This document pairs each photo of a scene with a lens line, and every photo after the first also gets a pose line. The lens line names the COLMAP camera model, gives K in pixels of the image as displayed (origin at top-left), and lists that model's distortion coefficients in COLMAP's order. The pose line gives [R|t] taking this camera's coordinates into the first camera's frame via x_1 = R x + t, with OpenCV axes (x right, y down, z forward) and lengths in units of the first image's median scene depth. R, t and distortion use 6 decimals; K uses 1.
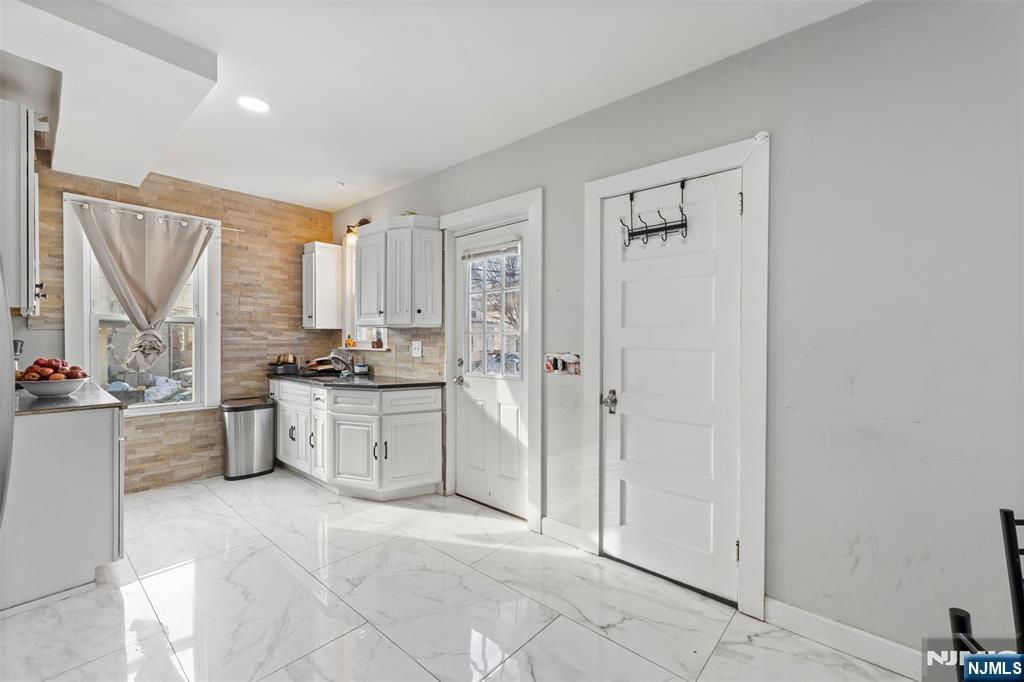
lens RADIAL K [[437.5, 0, 516.0], [0, 437.5, 341.5], [0, 0, 1]] dist [0.005778, 0.000288]
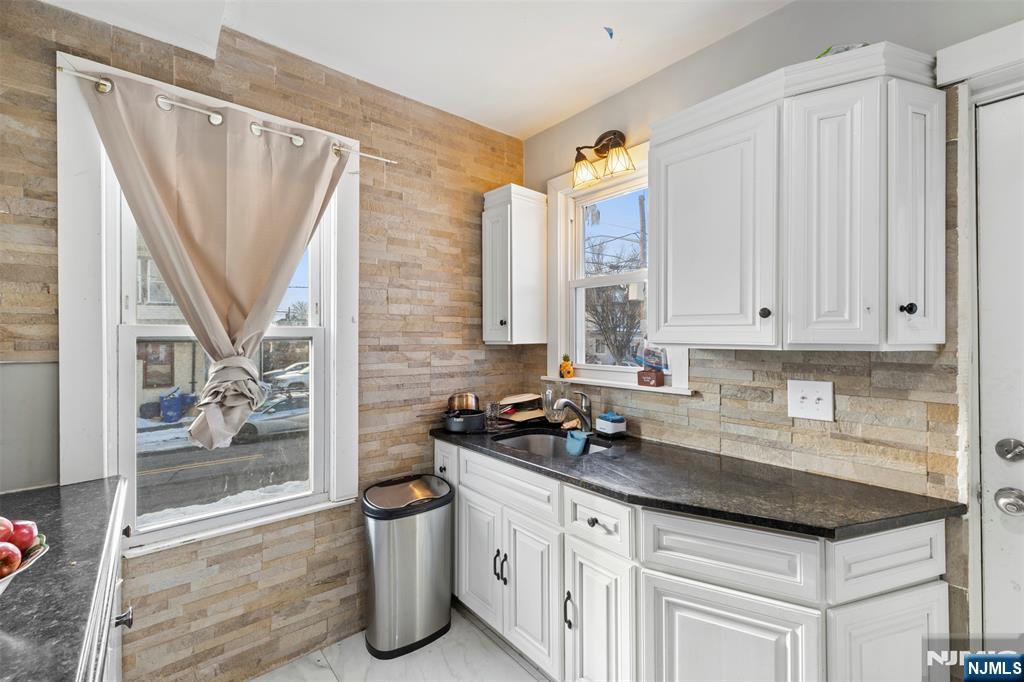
lens RADIAL K [[437.5, 0, 511.9], [0, 437.5, 334.6], [0, 0, 1]] dist [0.005778, 0.000288]
pose [[0.989425, -0.006829, -0.144885, -0.435921], [0.005161, 0.999916, -0.011885, -0.040284], [0.144954, 0.011011, 0.989377, 0.534837]]
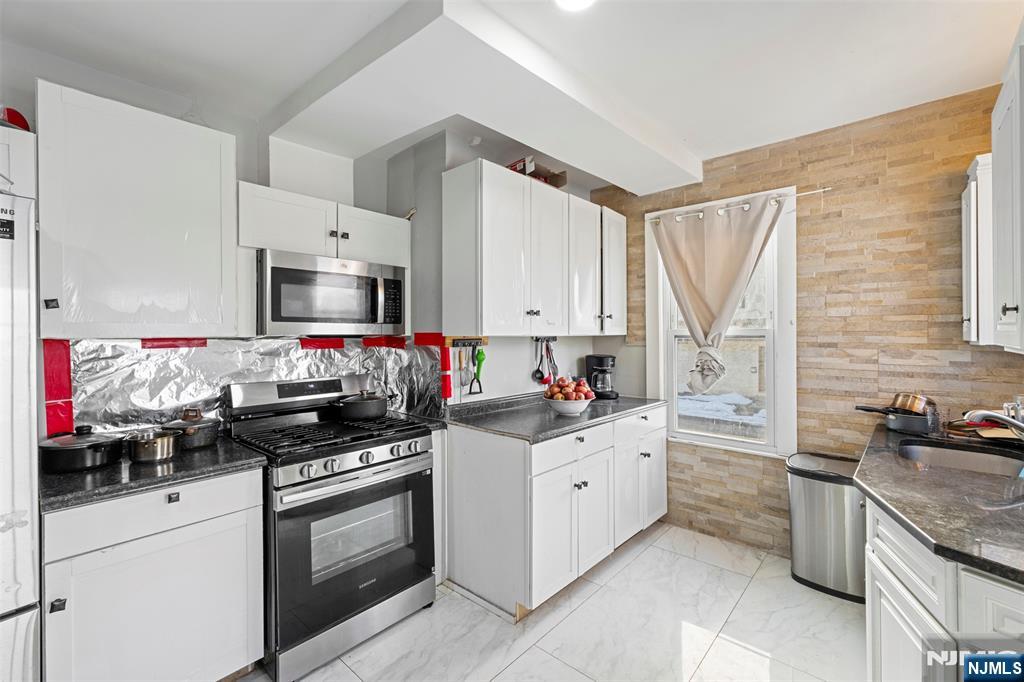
lens RADIAL K [[437.5, 0, 519.8], [0, 437.5, 333.7], [0, 0, 1]] dist [0.005778, 0.000288]
pose [[0.000142, -0.005710, -0.999984, 0.004301], [-0.004528, 0.999973, -0.005710, -0.041748], [0.999990, 0.004529, 0.000116, 0.596657]]
